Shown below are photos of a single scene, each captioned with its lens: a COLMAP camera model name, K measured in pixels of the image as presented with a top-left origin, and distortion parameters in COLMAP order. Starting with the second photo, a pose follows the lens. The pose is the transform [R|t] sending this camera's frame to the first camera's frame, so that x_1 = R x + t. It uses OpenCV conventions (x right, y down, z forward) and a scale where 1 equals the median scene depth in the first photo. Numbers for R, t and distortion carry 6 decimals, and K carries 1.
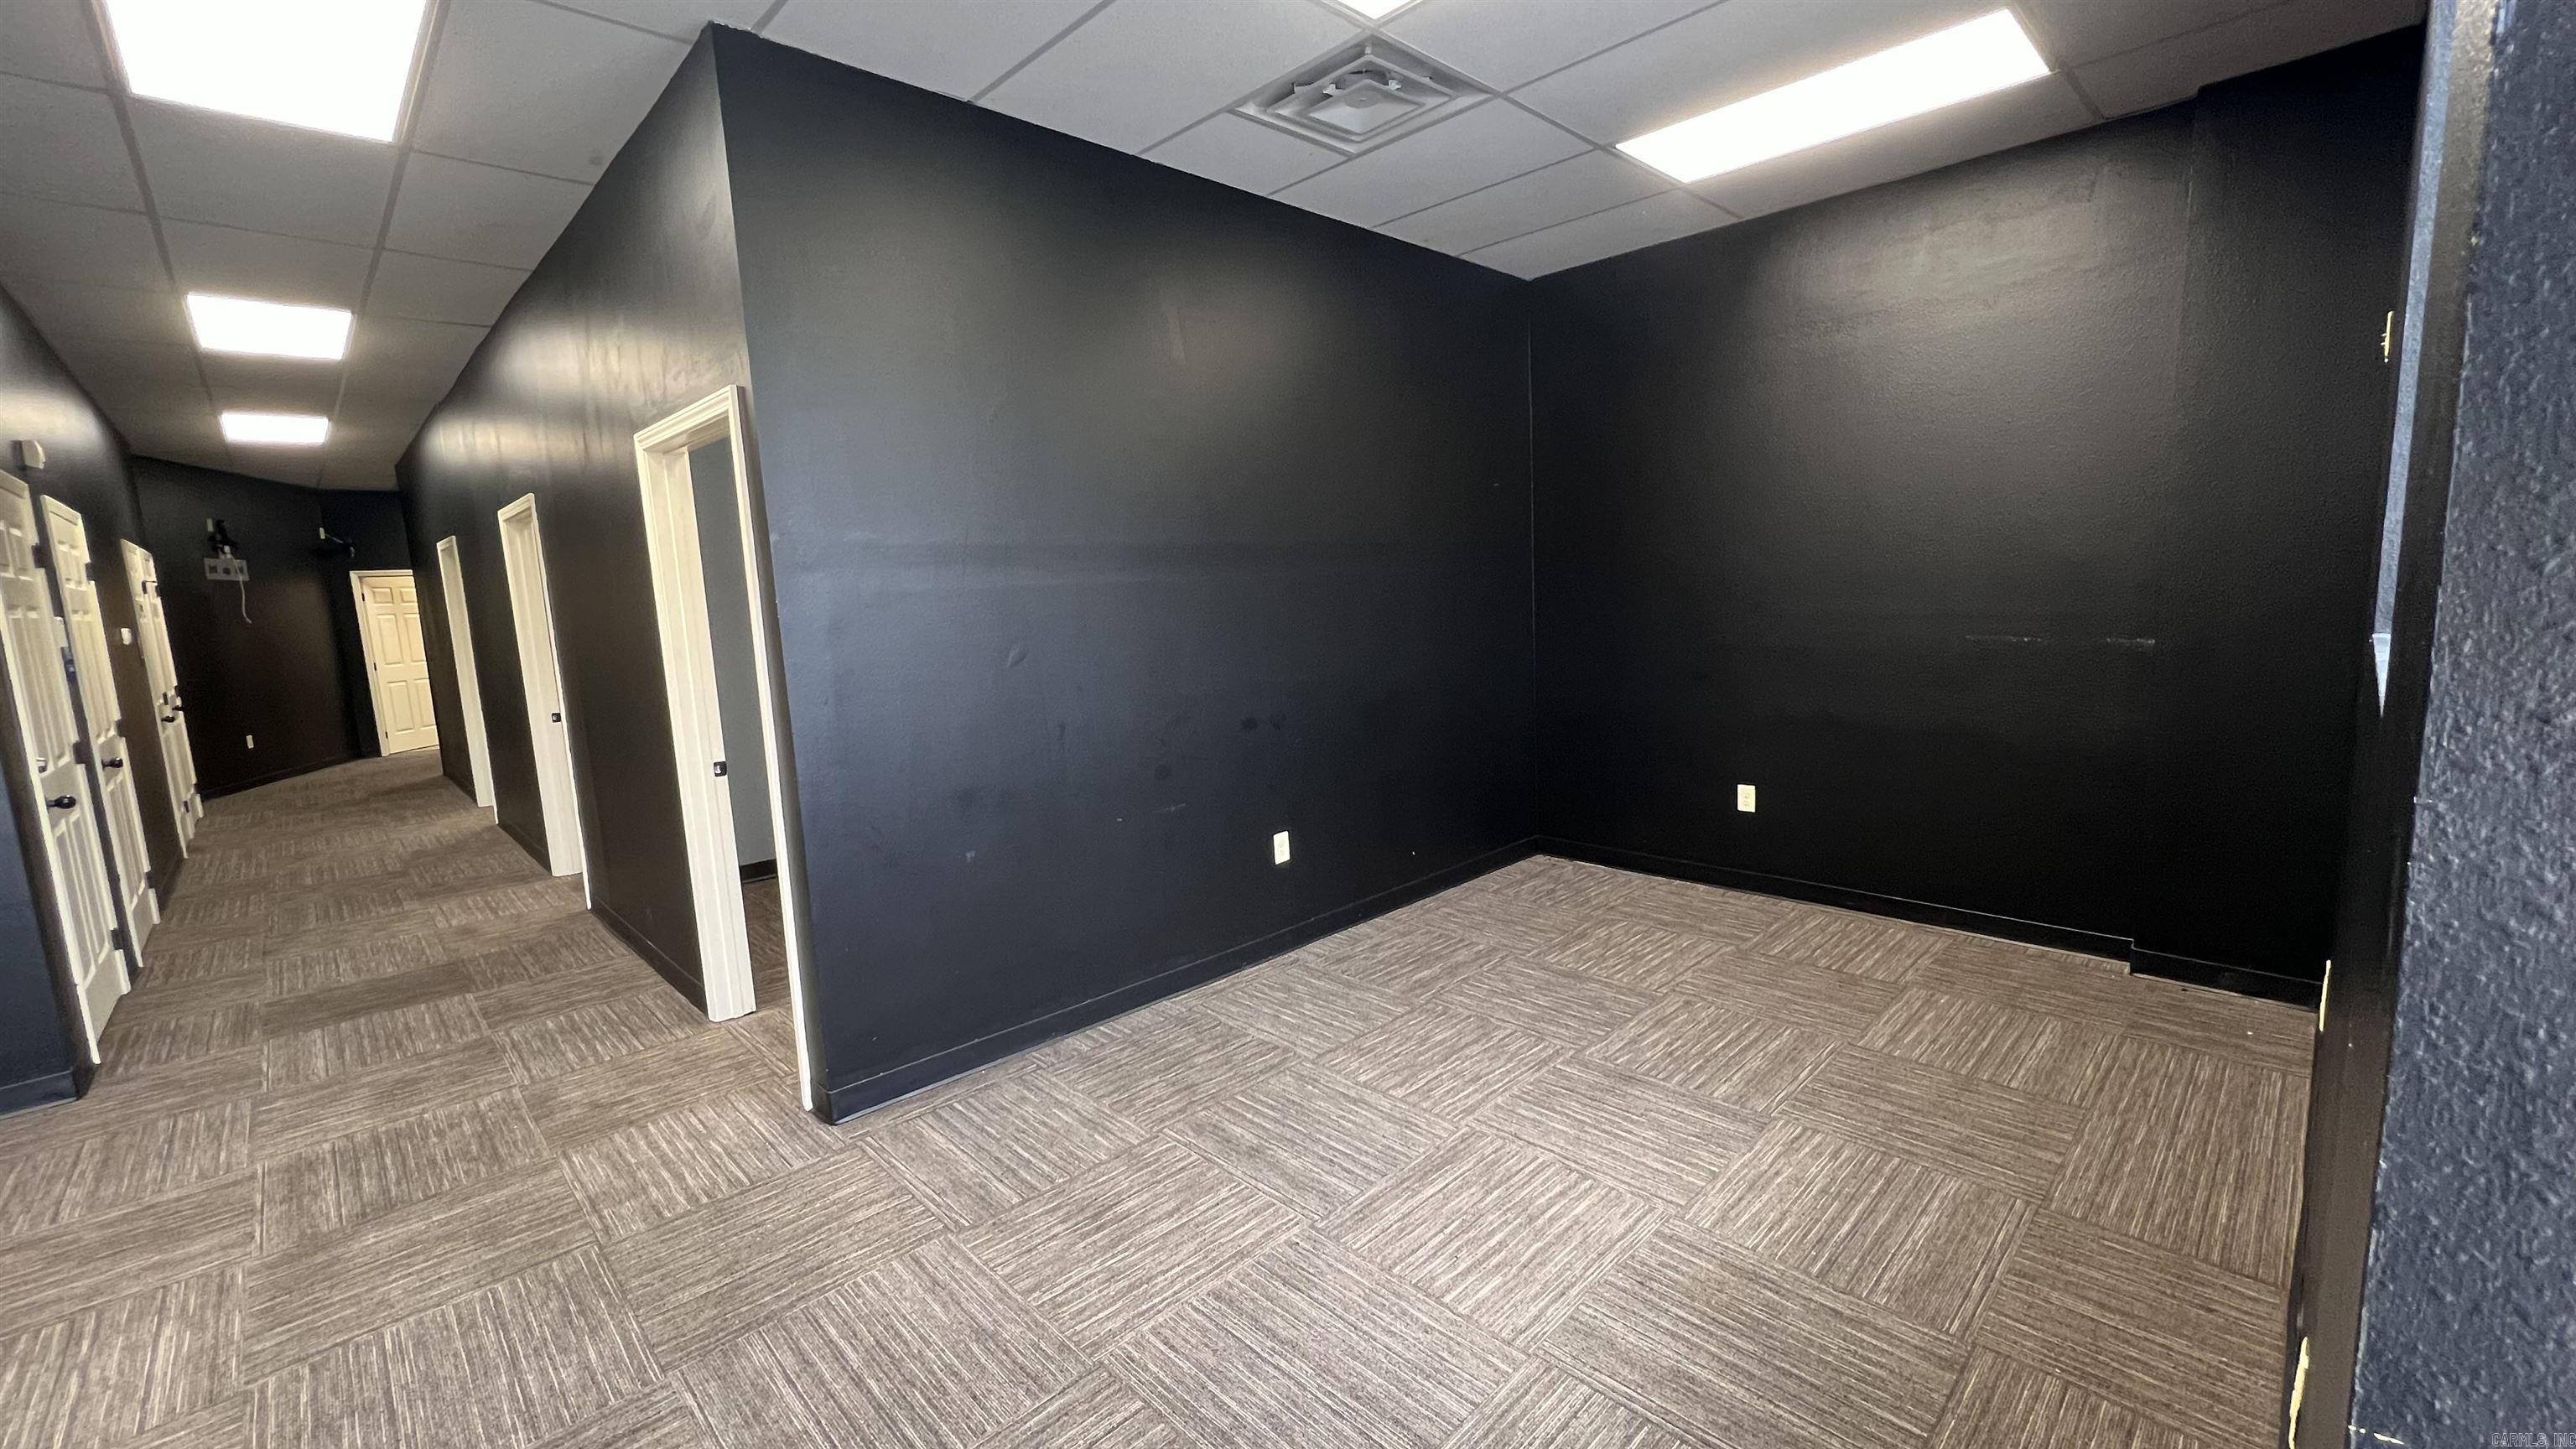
lens RADIAL K [[1028.5, 0, 1289.3], [0, 1028.5, 729.2], [0, 0, 1]] dist [-0.000844, 0.000126]
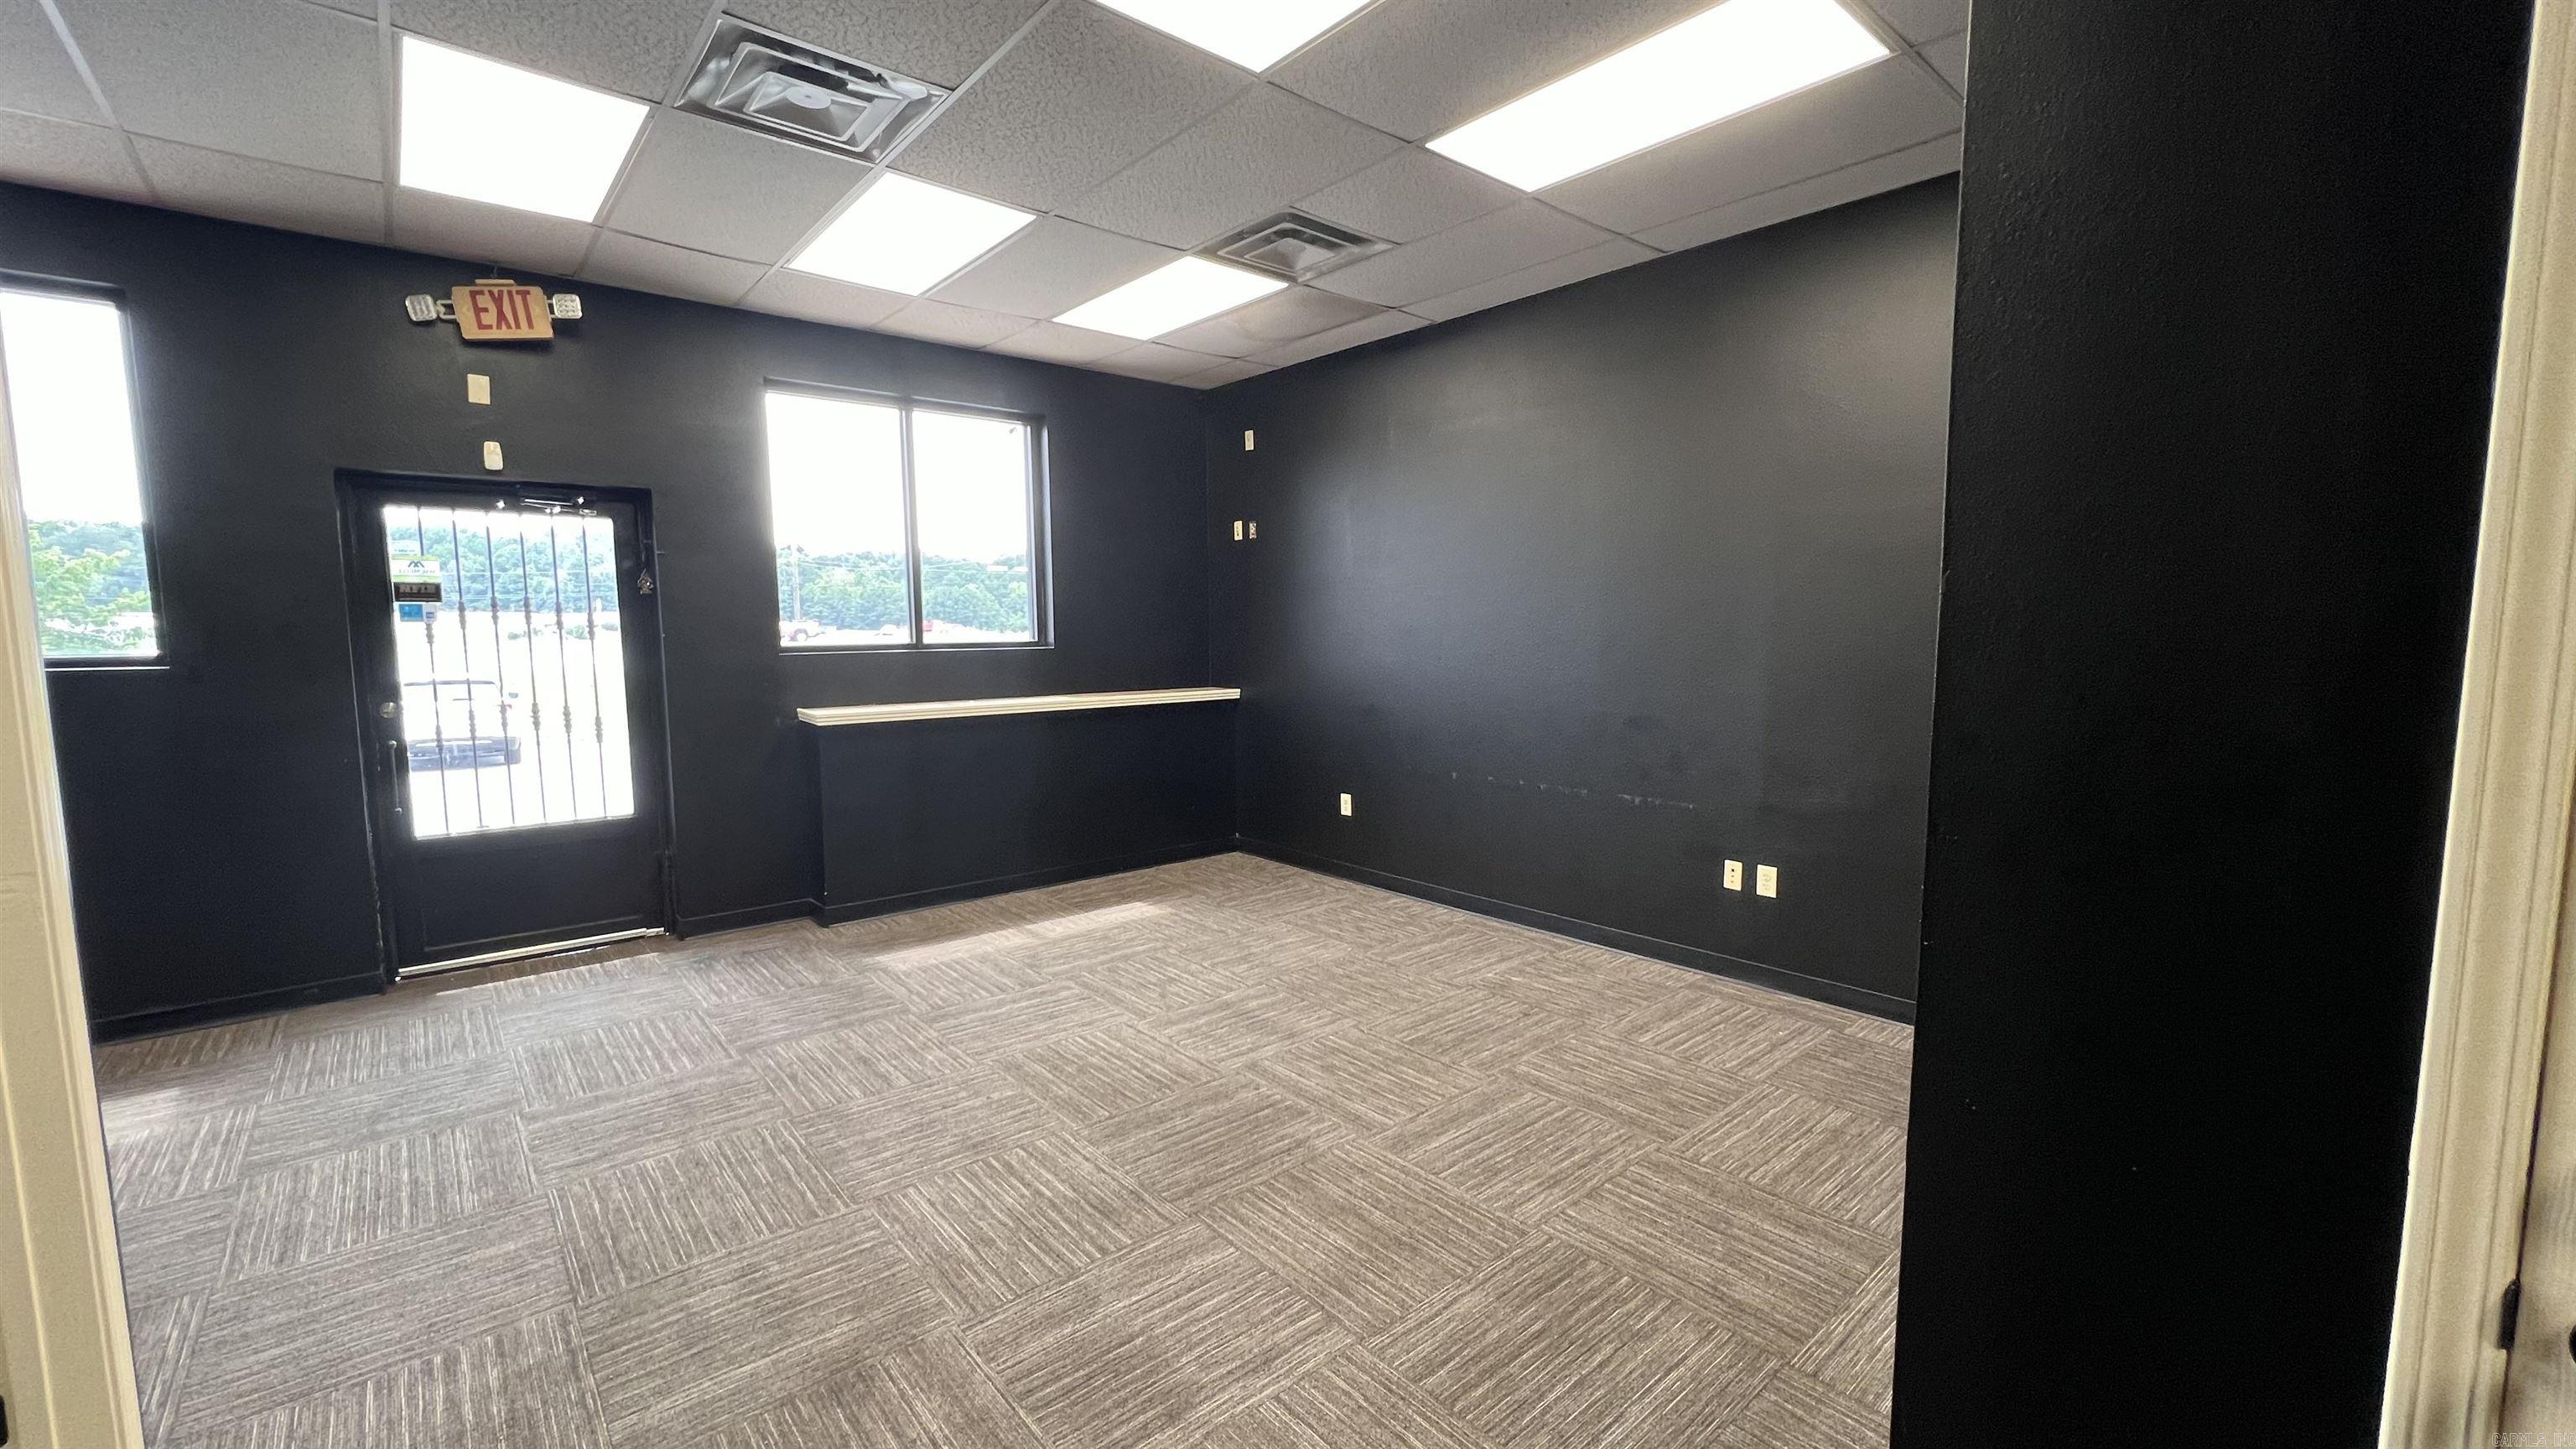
lens RADIAL K [[1028.5, 0, 1288.0], [0, 1028.5, 729.5], [0, 0, 1]] dist [-0.000844, 0.000126]
pose [[-0.997091, 0.039641, 0.065099, -0.939422], [0.054041, 0.969991, 0.237058, -0.117210], [-0.053748, 0.239886, -0.969312, 1.175275]]
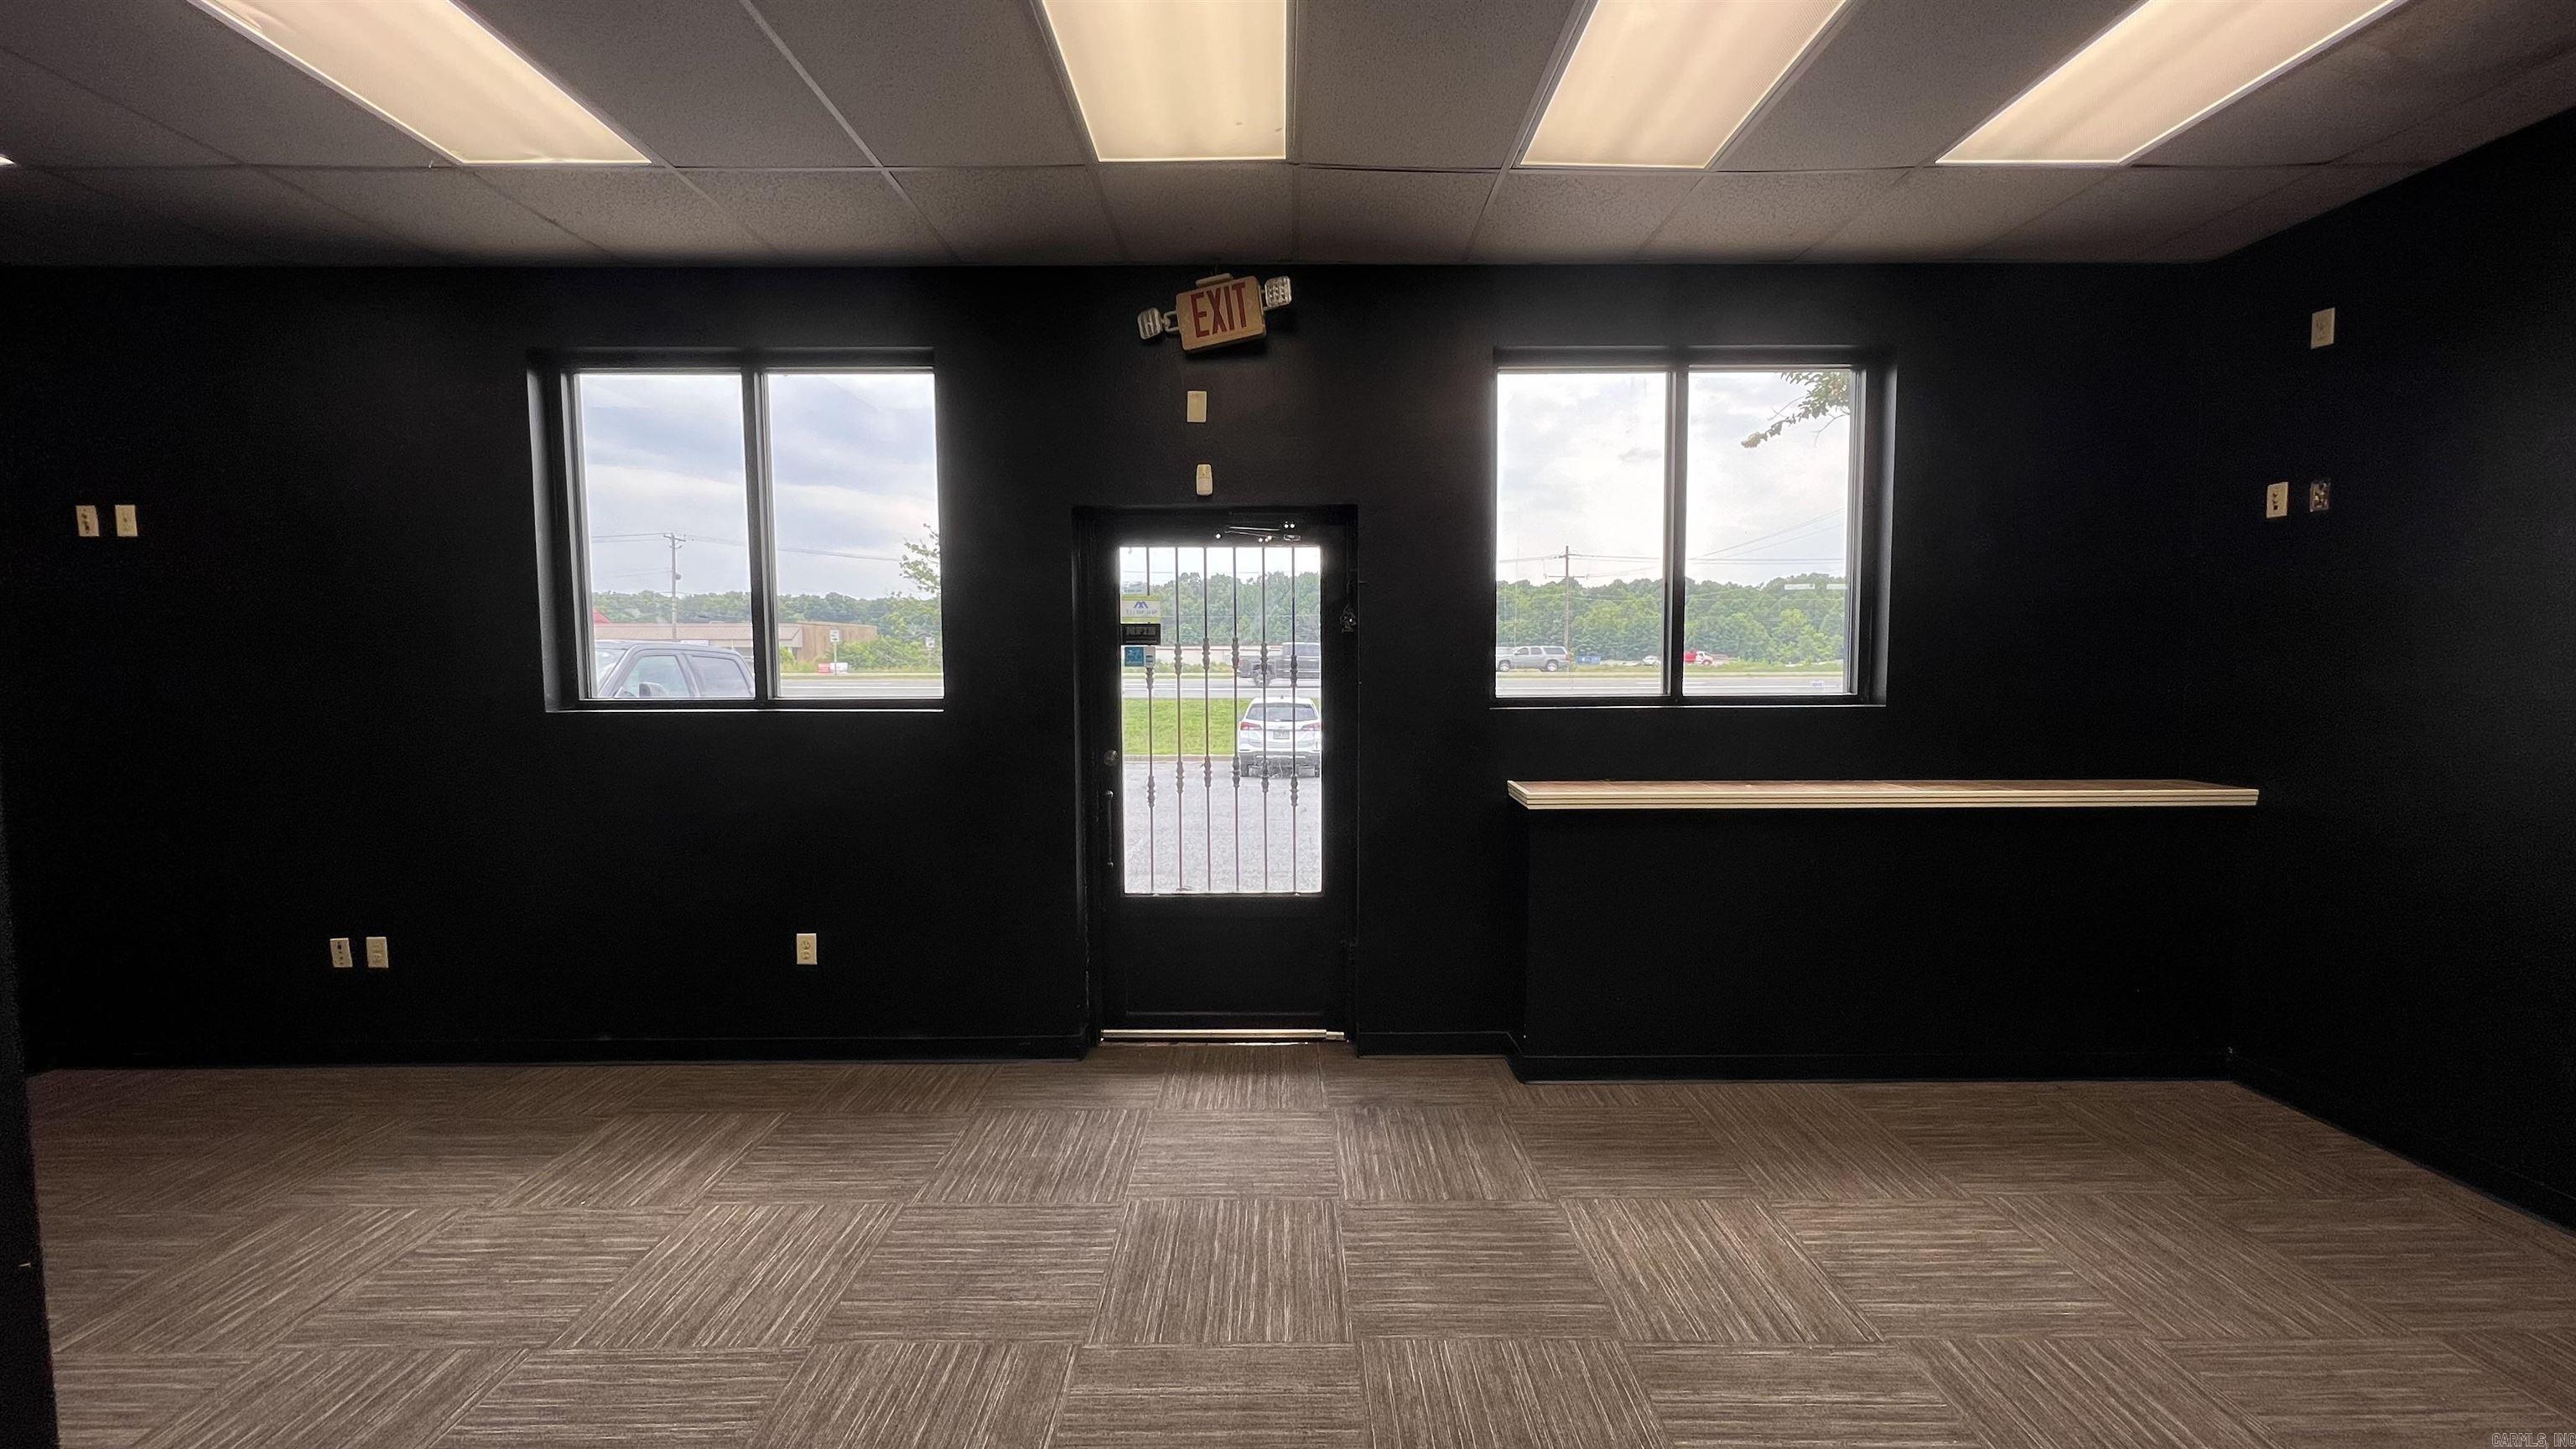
lens RADIAL K [[1028.5, 0, 1292.3], [0, 1028.5, 725.3], [0, 0, 1]] dist [-0.000844, 0.000126]
pose [[-0.720738, -0.002740, 0.693203, -0.755649], [0.128820, 0.982044, 0.137819, -0.079219], [-0.681133, 0.188630, -0.707443, 0.733465]]
